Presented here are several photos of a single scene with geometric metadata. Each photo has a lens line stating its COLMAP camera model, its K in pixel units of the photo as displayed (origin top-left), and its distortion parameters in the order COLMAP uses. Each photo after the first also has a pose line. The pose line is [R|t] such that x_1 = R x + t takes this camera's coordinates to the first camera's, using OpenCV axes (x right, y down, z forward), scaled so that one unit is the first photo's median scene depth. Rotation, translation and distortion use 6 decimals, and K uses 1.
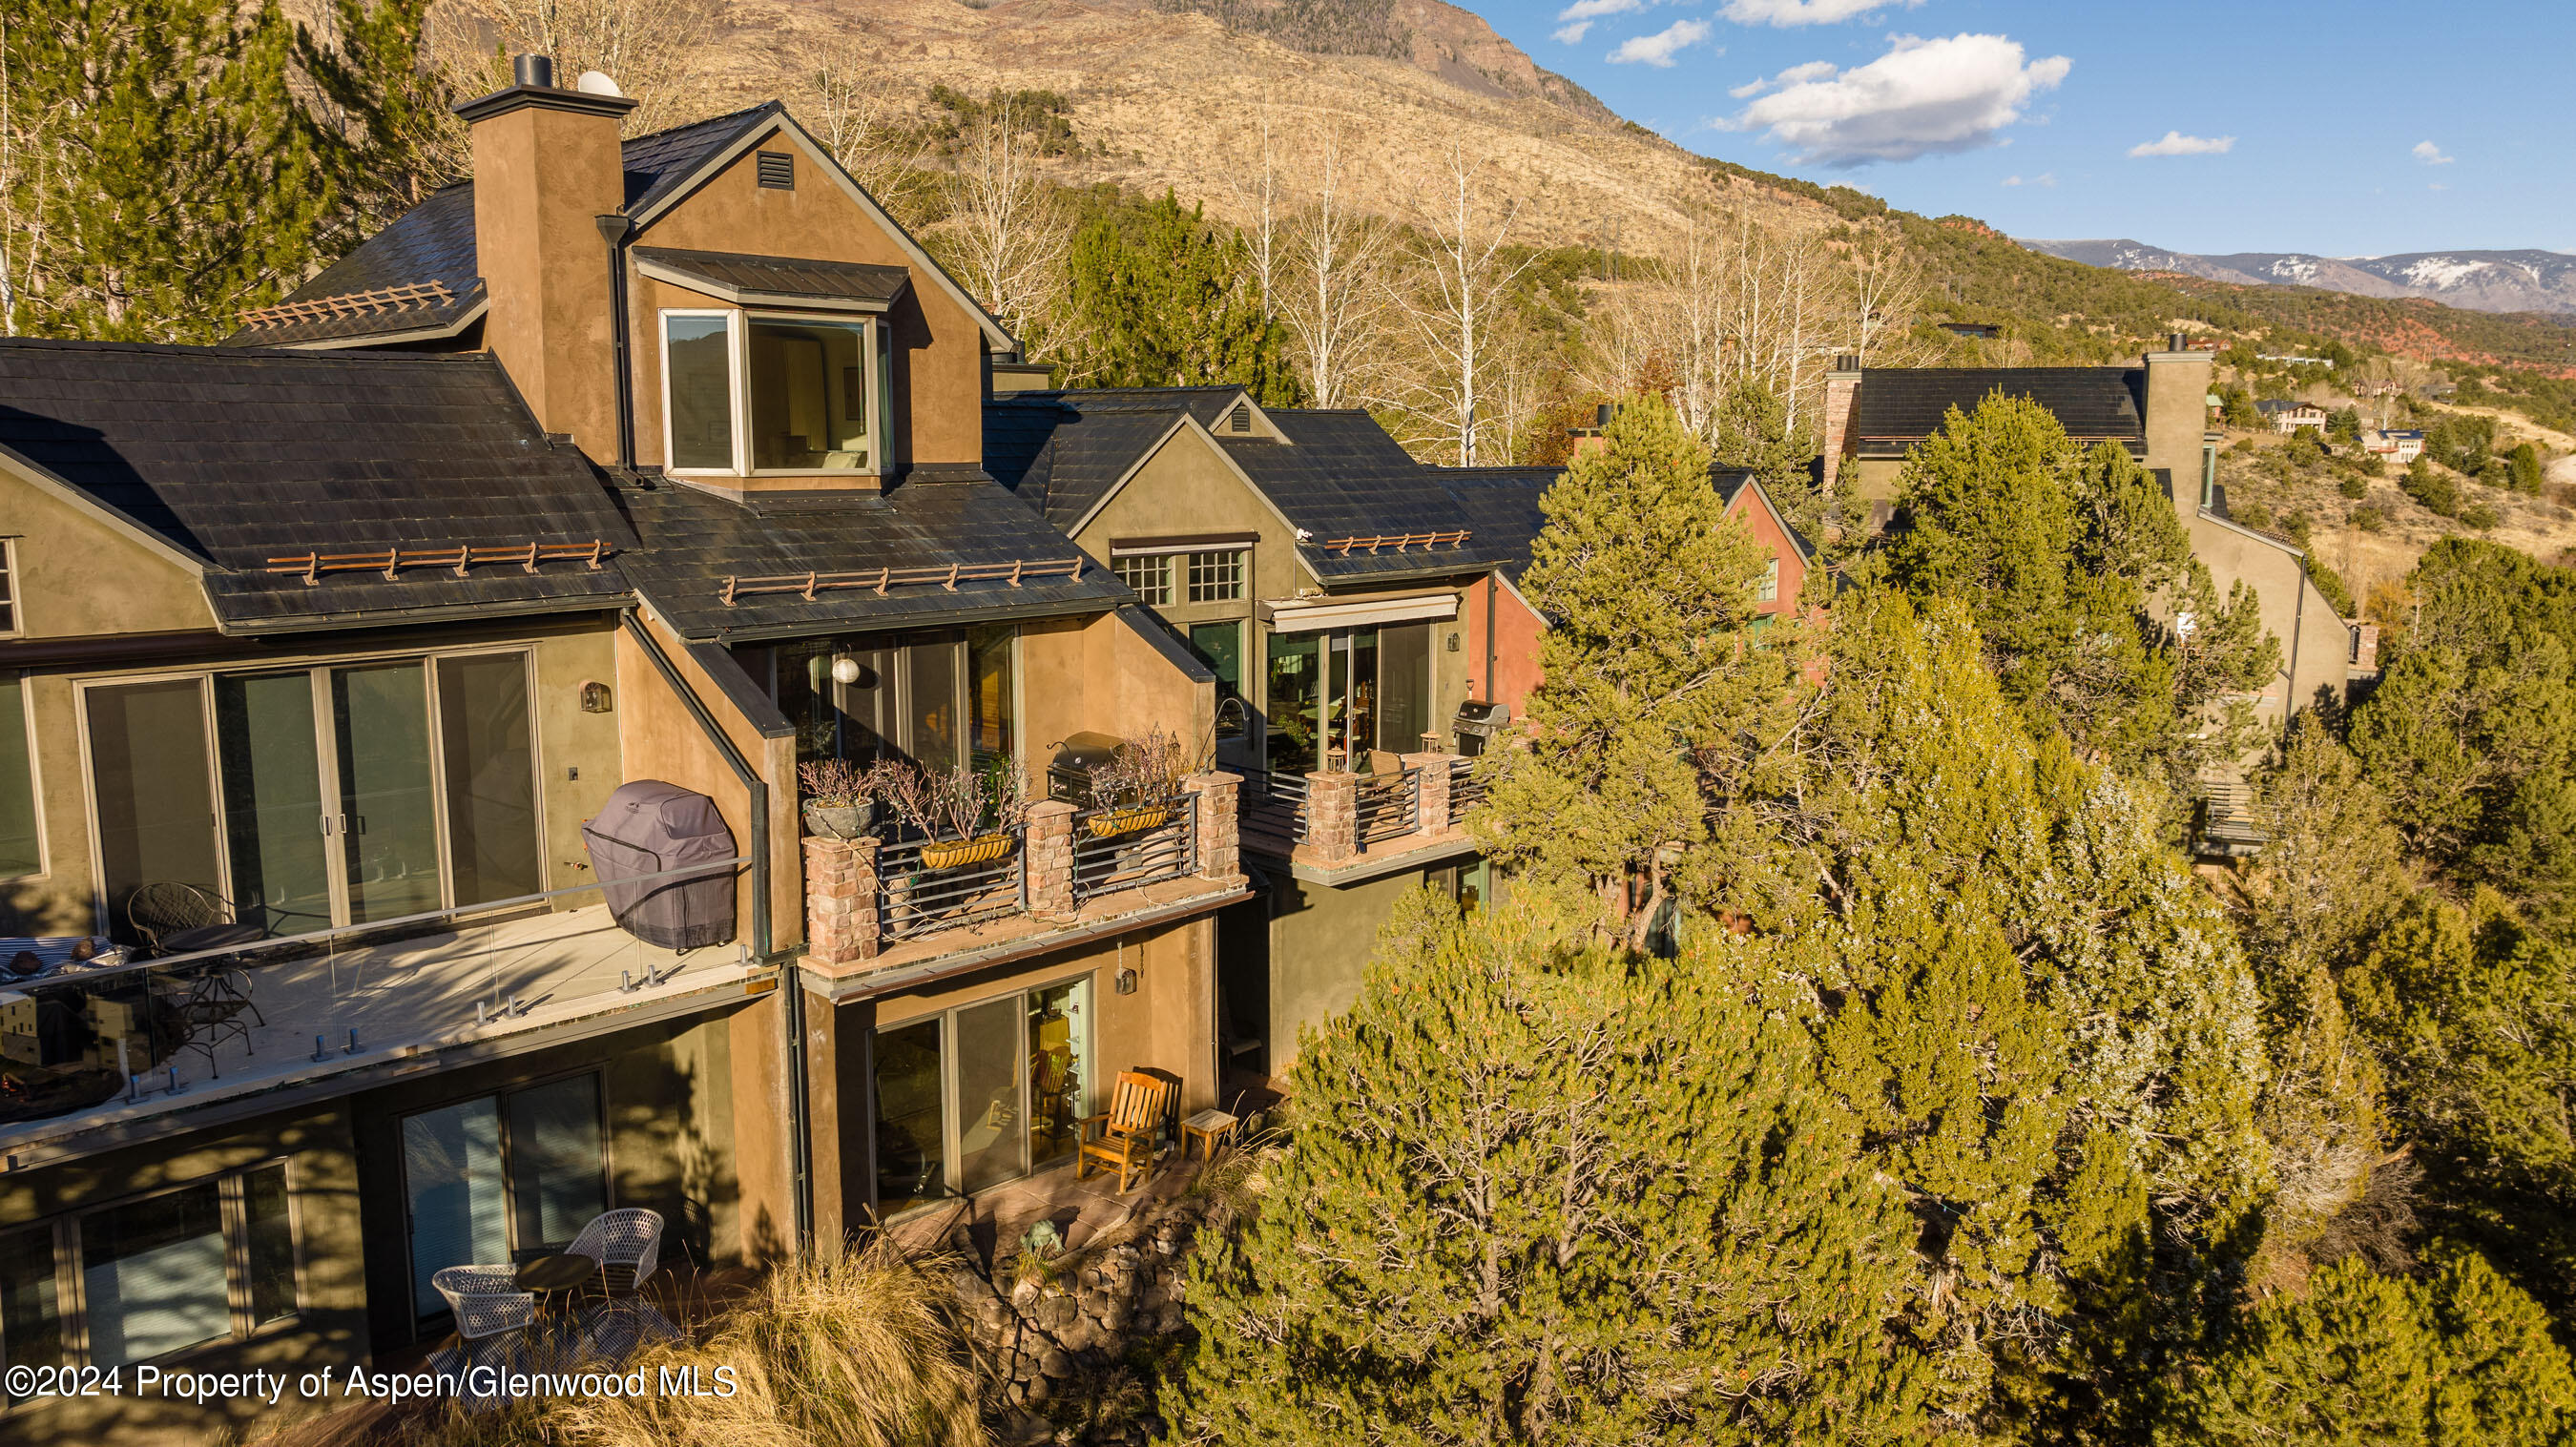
lens RADIAL K [[1812.2, 0, 1291.3], [0, 1812.2, 708.5], [0, 0, 1]] dist [-0.024313, 0.013911]
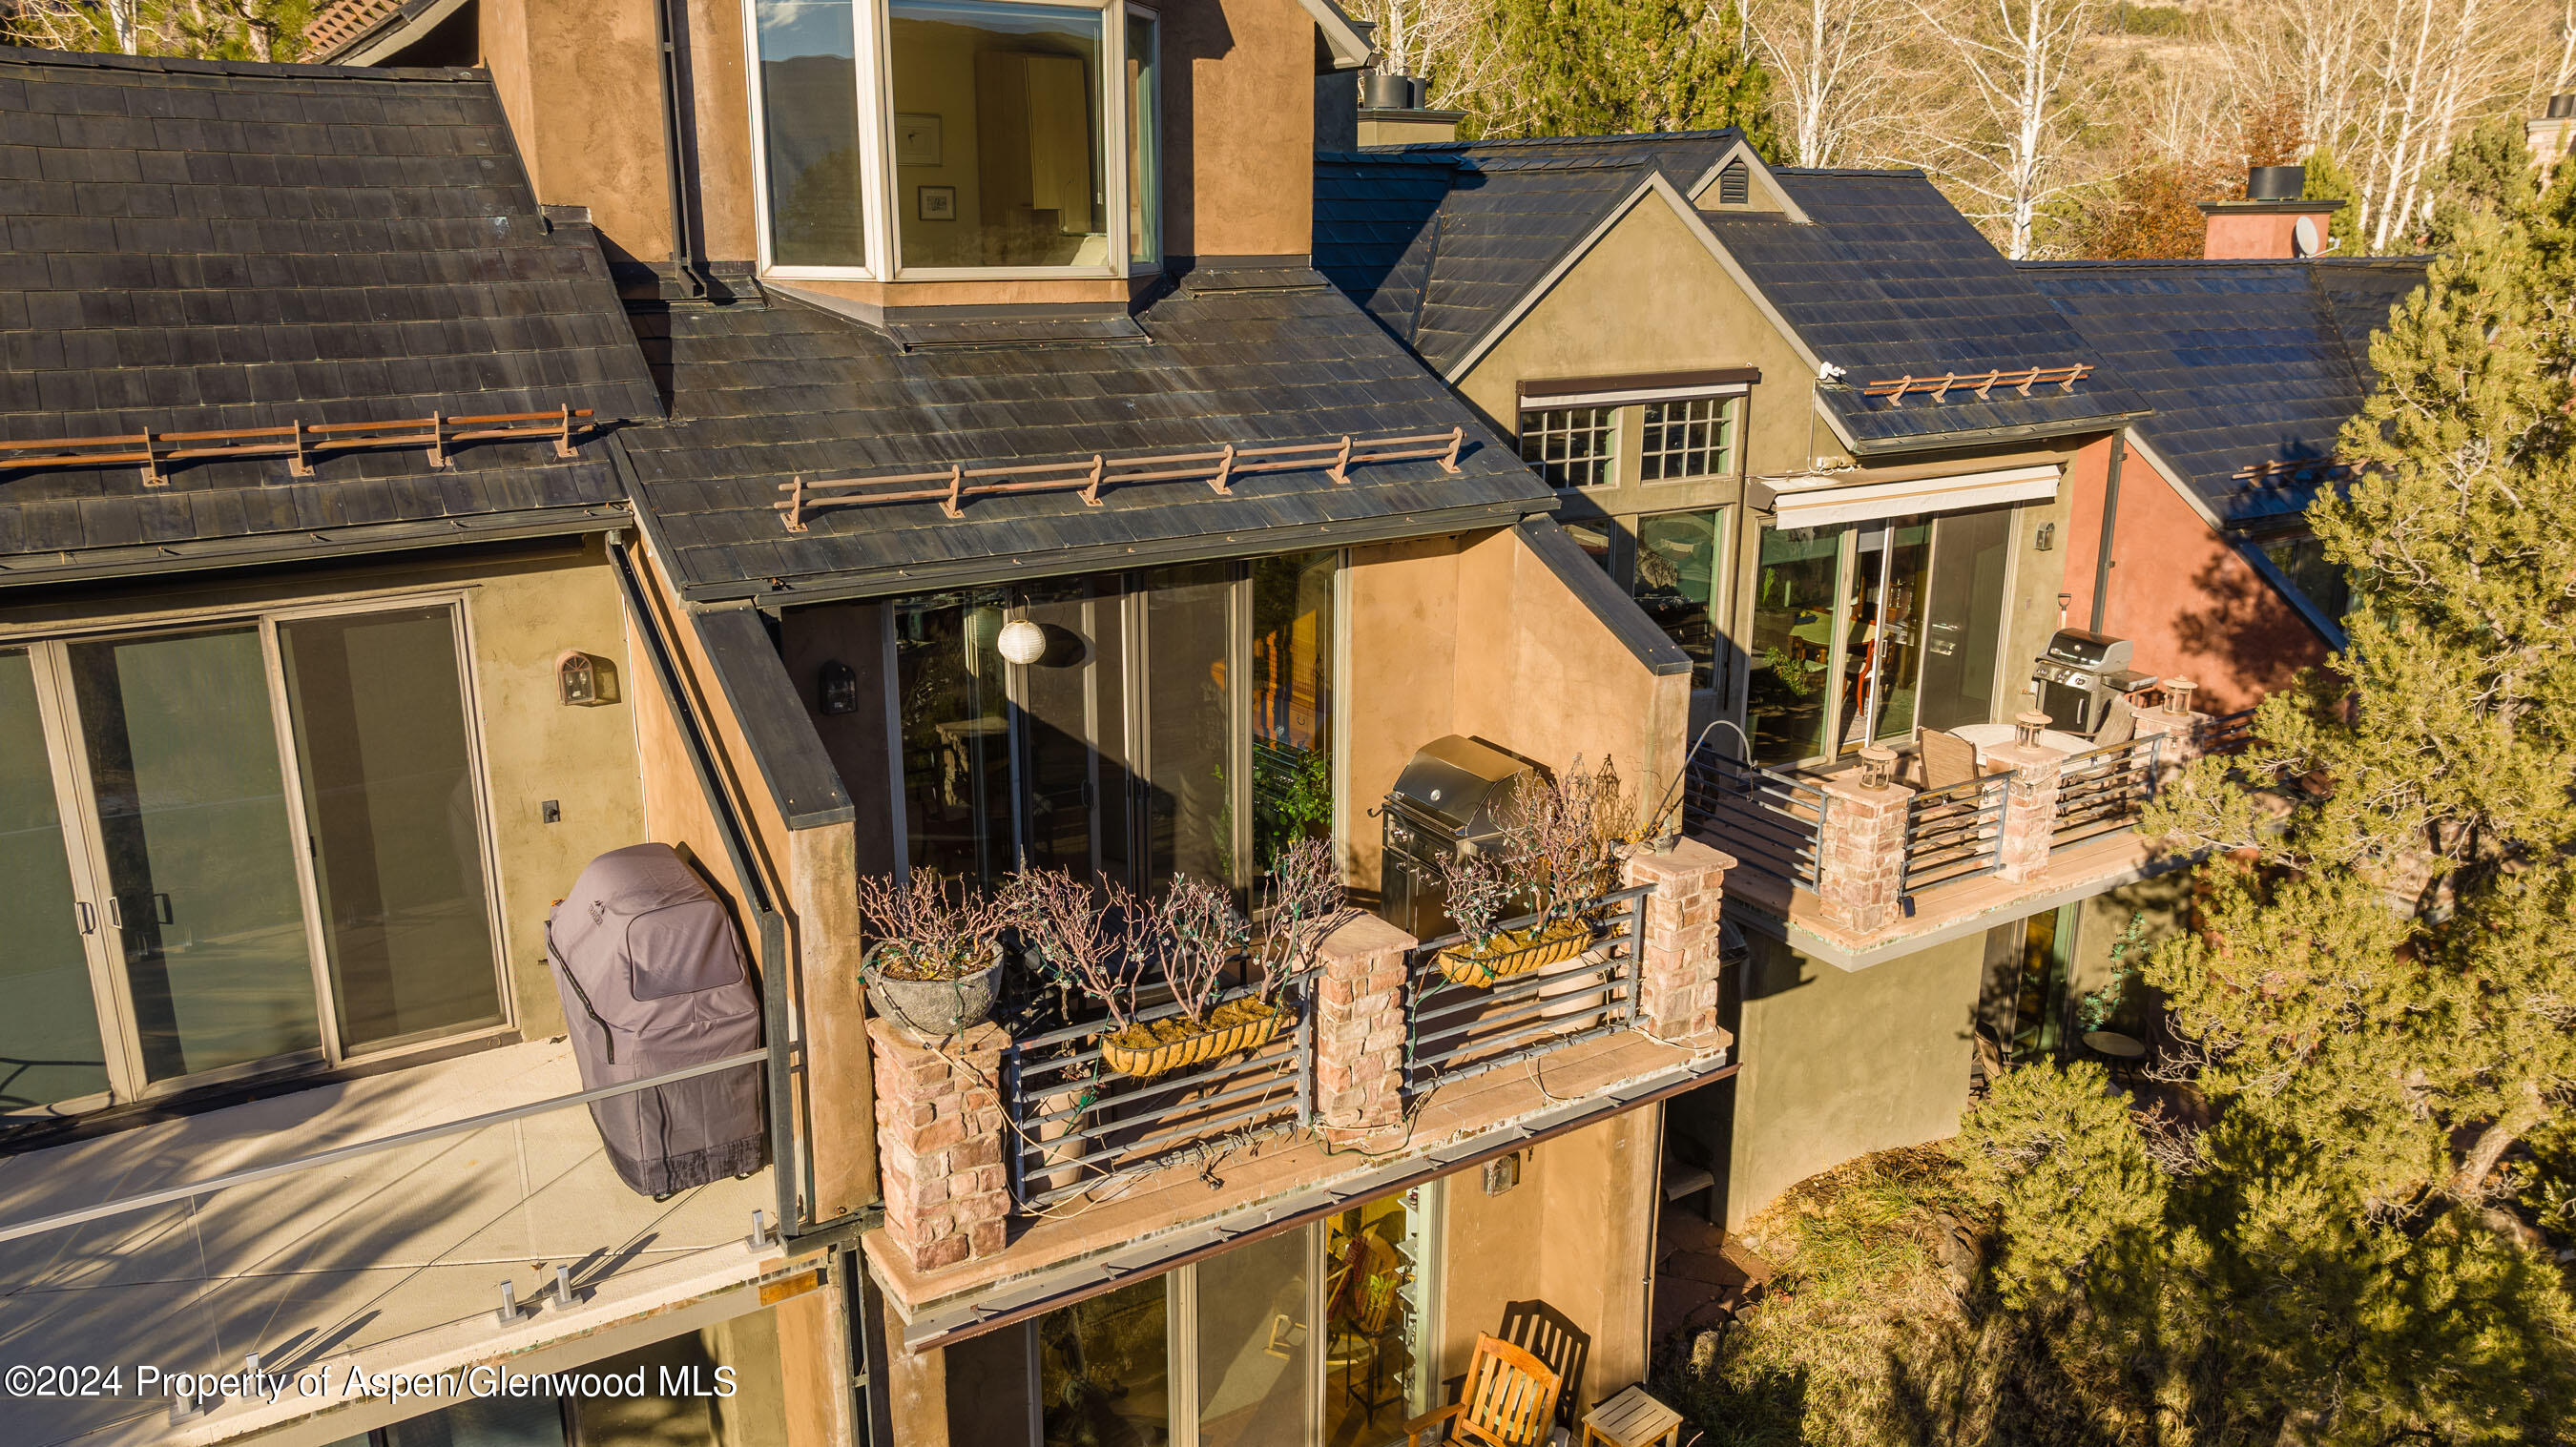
lens RADIAL K [[1812.2, 0, 1287.9], [0, 1812.2, 716.0], [0, 0, 1]] dist [-0.024313, 0.013911]
pose [[0.972648, 0.062328, -0.223768, -0.037051], [-0.034264, 0.991288, 0.127178, -0.066223], [0.229745, -0.116032, 0.966309, 0.439937]]
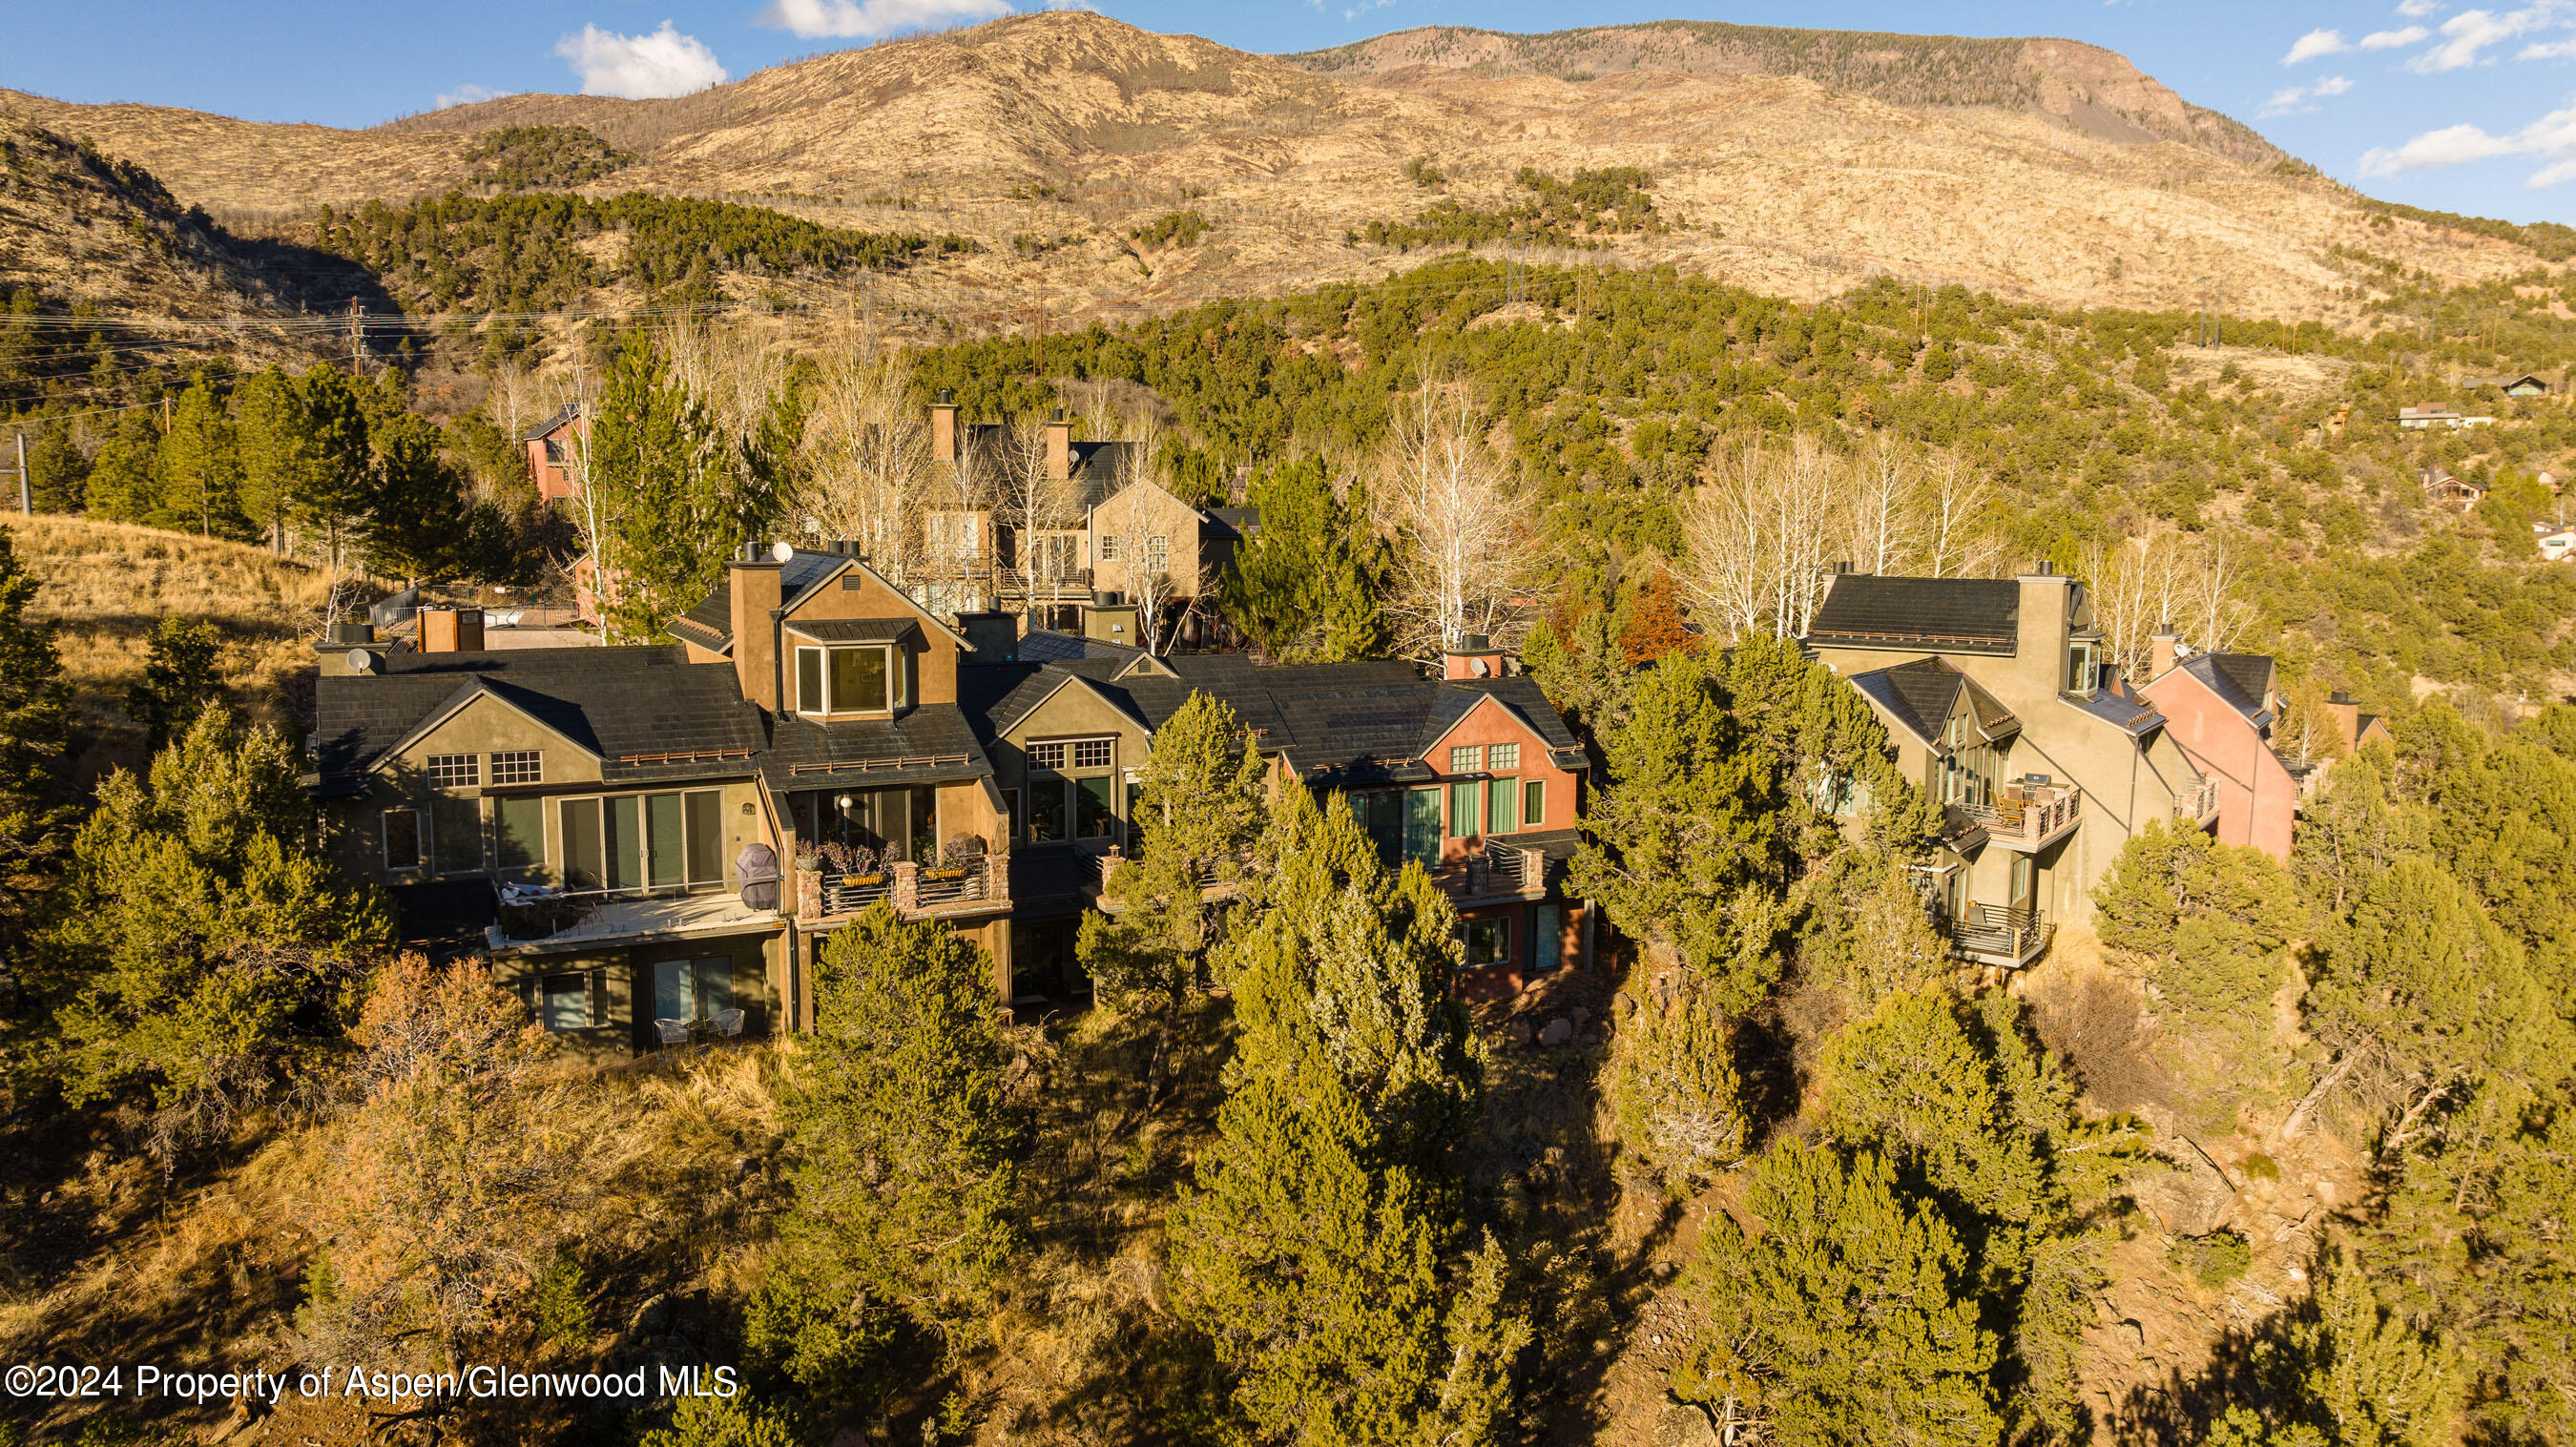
lens RADIAL K [[1812.2, 0, 1348.2], [0, 1812.2, 763.2], [0, 0, 1]] dist [-0.024313, 0.013911]
pose [[0.955045, 0.051357, -0.291978, 1.012854], [-0.051048, 0.998658, 0.008682, -0.118583], [0.292032, 0.006613, 0.956386, -1.031640]]
